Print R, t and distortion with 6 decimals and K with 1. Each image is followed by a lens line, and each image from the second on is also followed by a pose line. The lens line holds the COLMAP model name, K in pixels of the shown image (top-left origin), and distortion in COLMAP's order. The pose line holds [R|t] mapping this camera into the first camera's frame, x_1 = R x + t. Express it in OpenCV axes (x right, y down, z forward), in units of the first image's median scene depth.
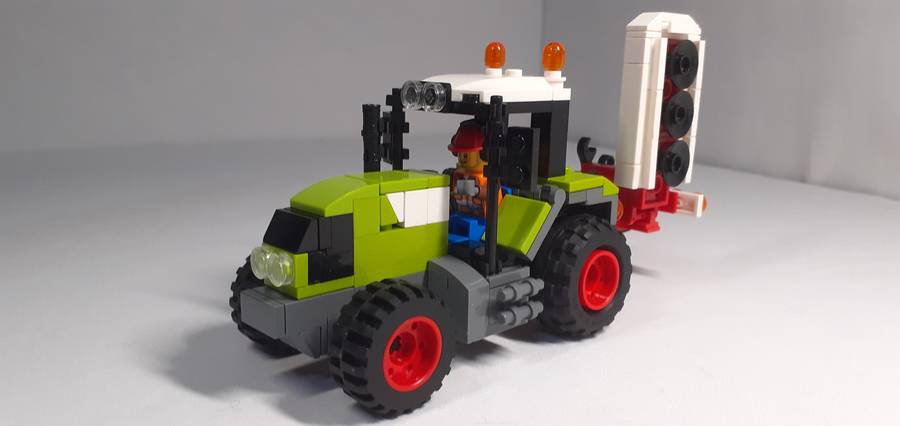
lens RADIAL K [[720.3, 0, 439.8], [0, 720.3, 209.3], [0, 0, 1]] dist [0.181027, -0.009299]
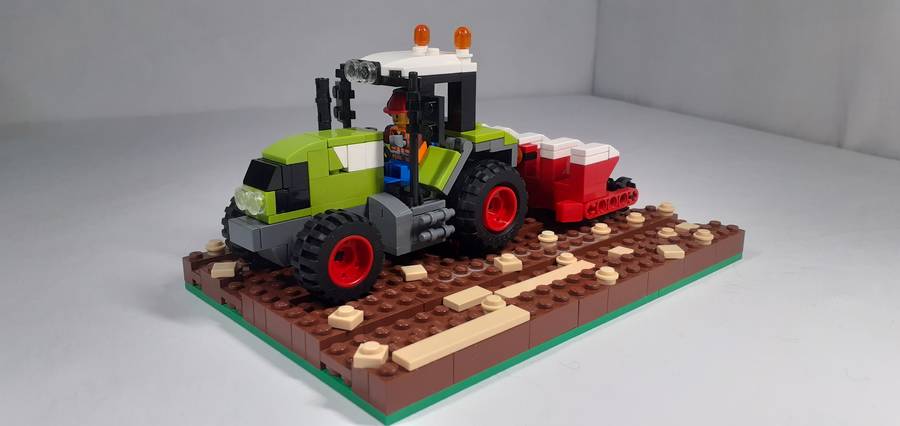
lens RADIAL K [[720.3, 0, 437.3], [0, 720.3, 214.5], [0, 0, 1]] dist [0.181027, -0.009299]
pose [[0.999775, -0.021185, -0.000588, 0.112593], [0.021167, 0.996769, 0.077487, 0.003411], [-0.001056, -0.077482, 0.996993, -0.344480]]
